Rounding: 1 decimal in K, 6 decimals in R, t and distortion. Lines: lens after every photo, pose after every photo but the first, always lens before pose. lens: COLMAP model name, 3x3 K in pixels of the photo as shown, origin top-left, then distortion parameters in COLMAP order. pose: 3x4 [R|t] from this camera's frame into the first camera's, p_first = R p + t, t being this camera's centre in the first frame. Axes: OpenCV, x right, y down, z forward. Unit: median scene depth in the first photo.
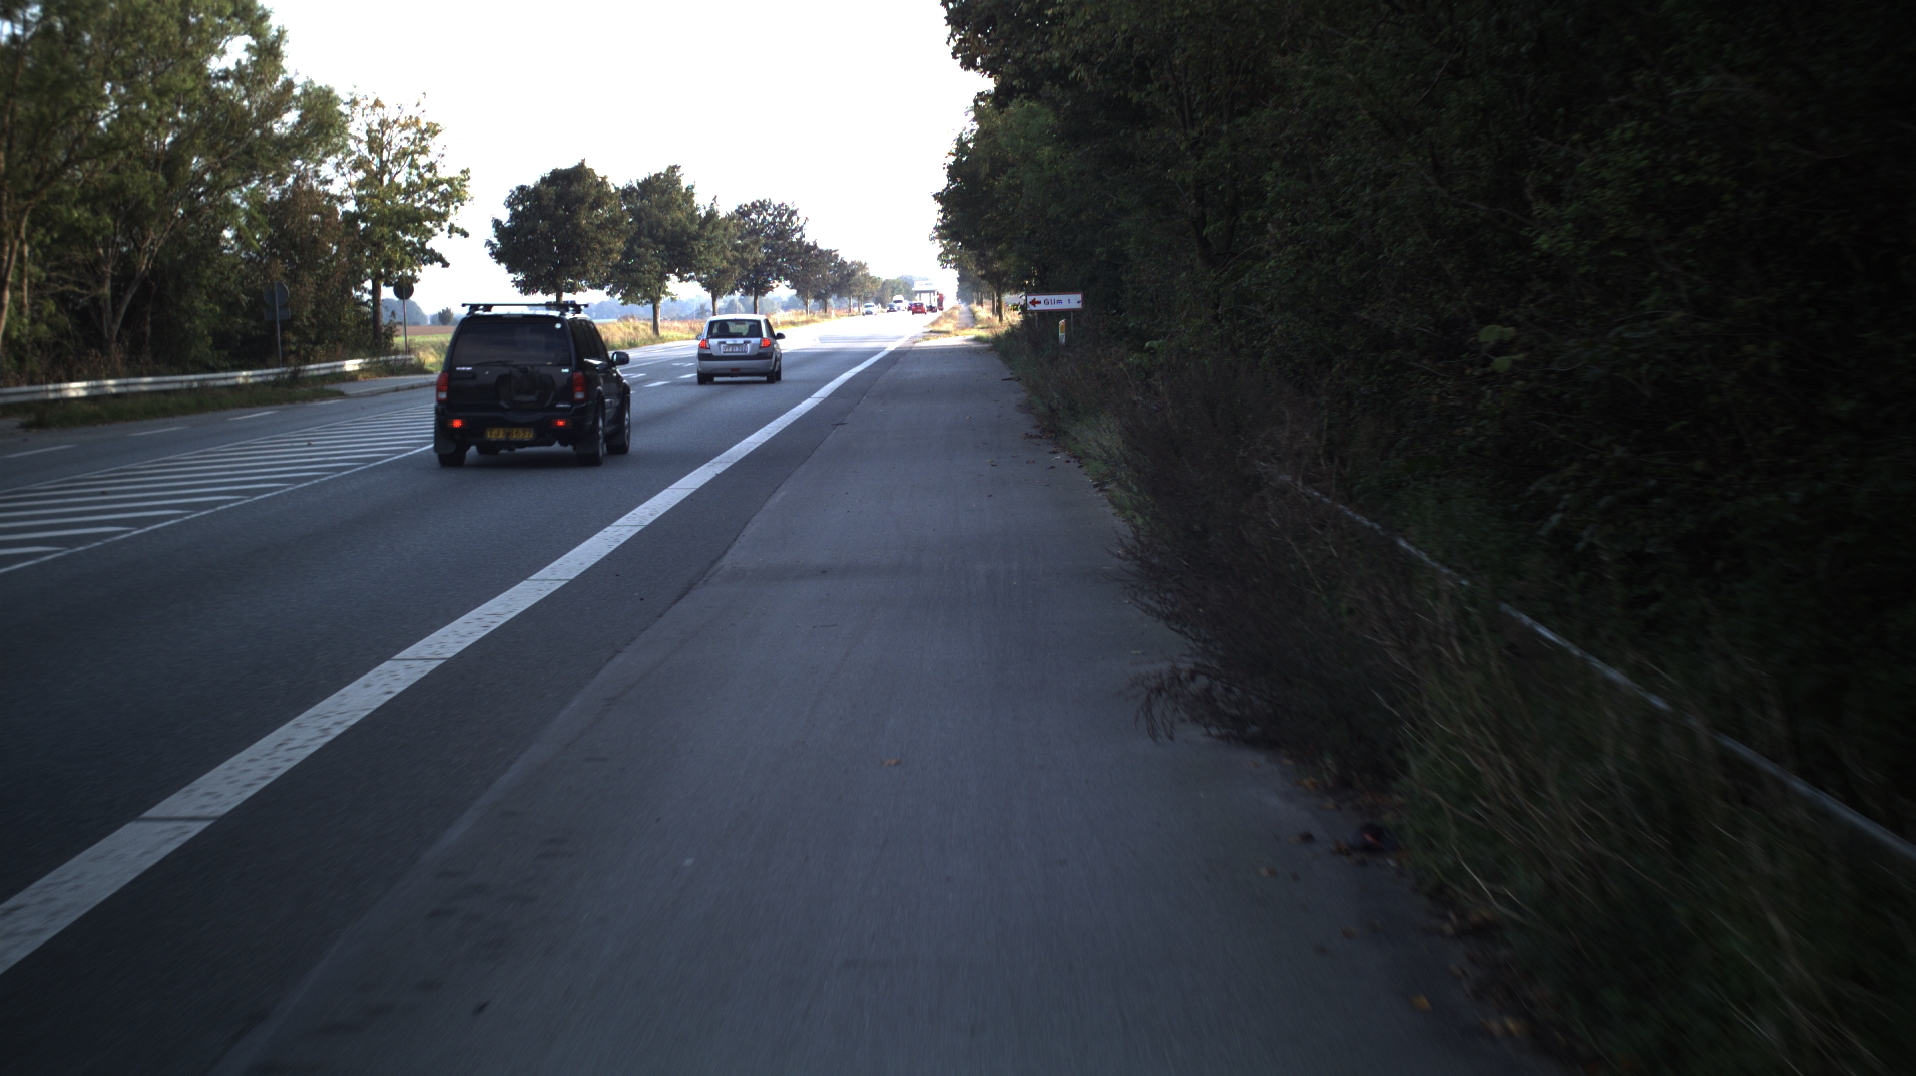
lens RADIAL K [[780.7, 0, 946.1], [0, 780.7, 530.4], [0, 0, 1]] dist [-0.009534, -0.000168]
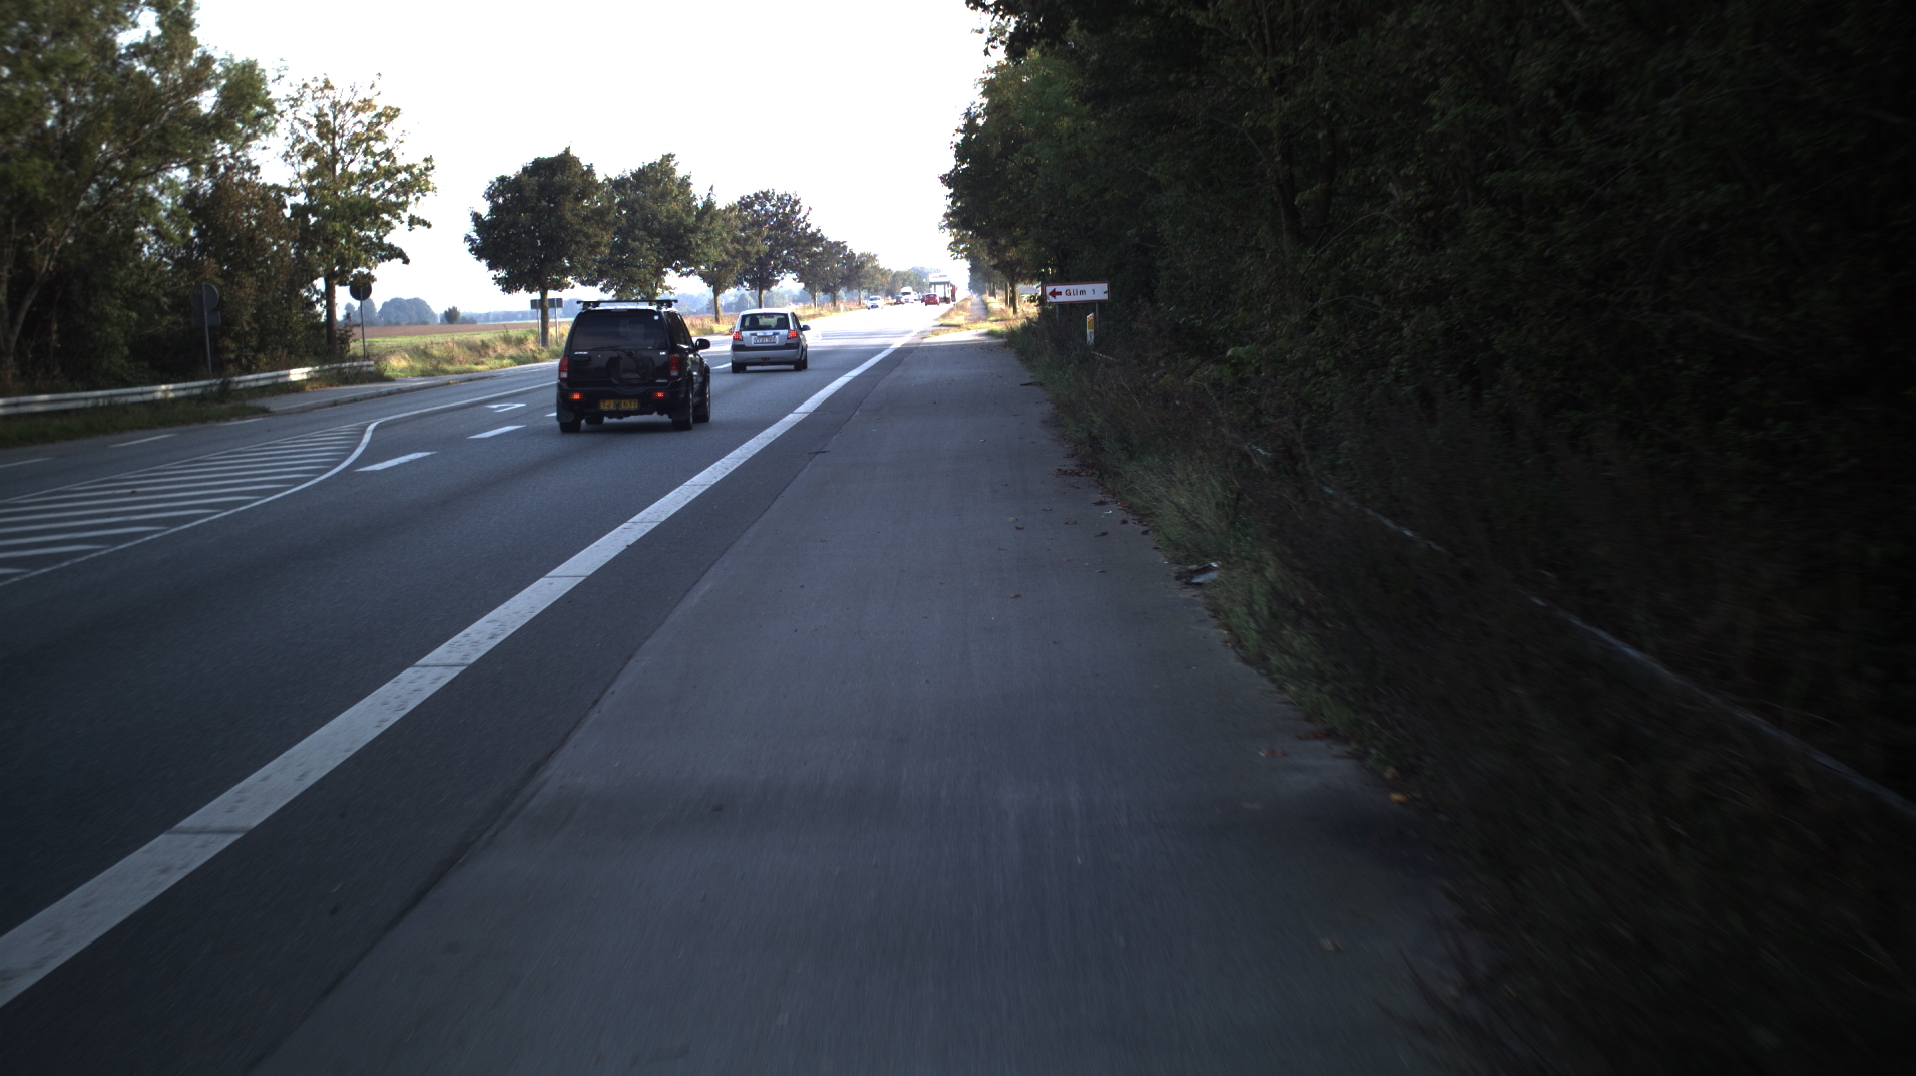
lens RADIAL K [[778.3, 0, 960.3], [0, 778.3, 524.4], [0, 0, 1]] dist [-0.009825, 0.000006]
pose [[0.999897, -0.014300, -0.001581, 0.002712], [0.014307, 0.999888, 0.004392, -0.027447], [0.001518, -0.004414, 0.999989, 0.089724]]
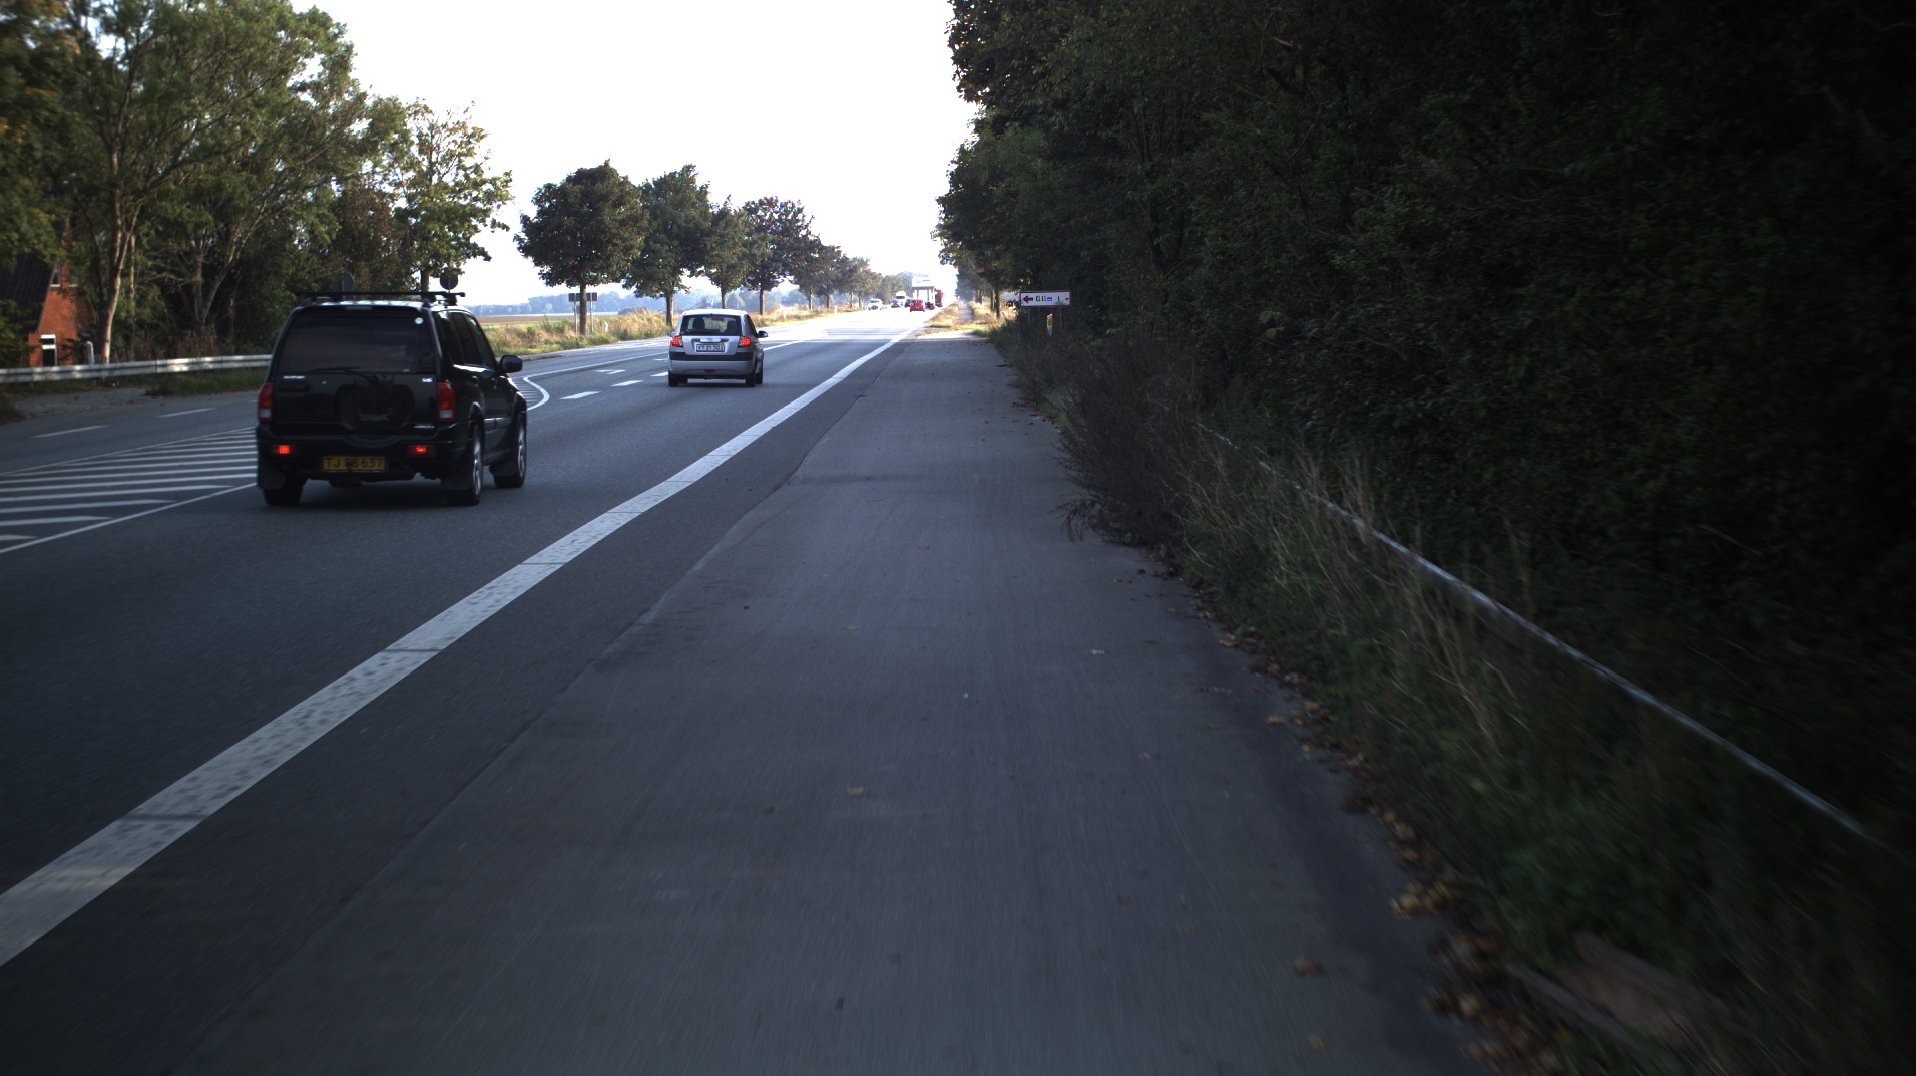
lens RADIAL K [[780.7, 0, 946.1], [0, 780.7, 530.4], [0, 0, 1]] dist [-0.009534, -0.000168]
pose [[0.999932, 0.010763, 0.004413, -0.003250], [-0.010778, 0.999936, 0.003426, 0.028381], [-0.004376, -0.003474, 0.999984, -0.091574]]
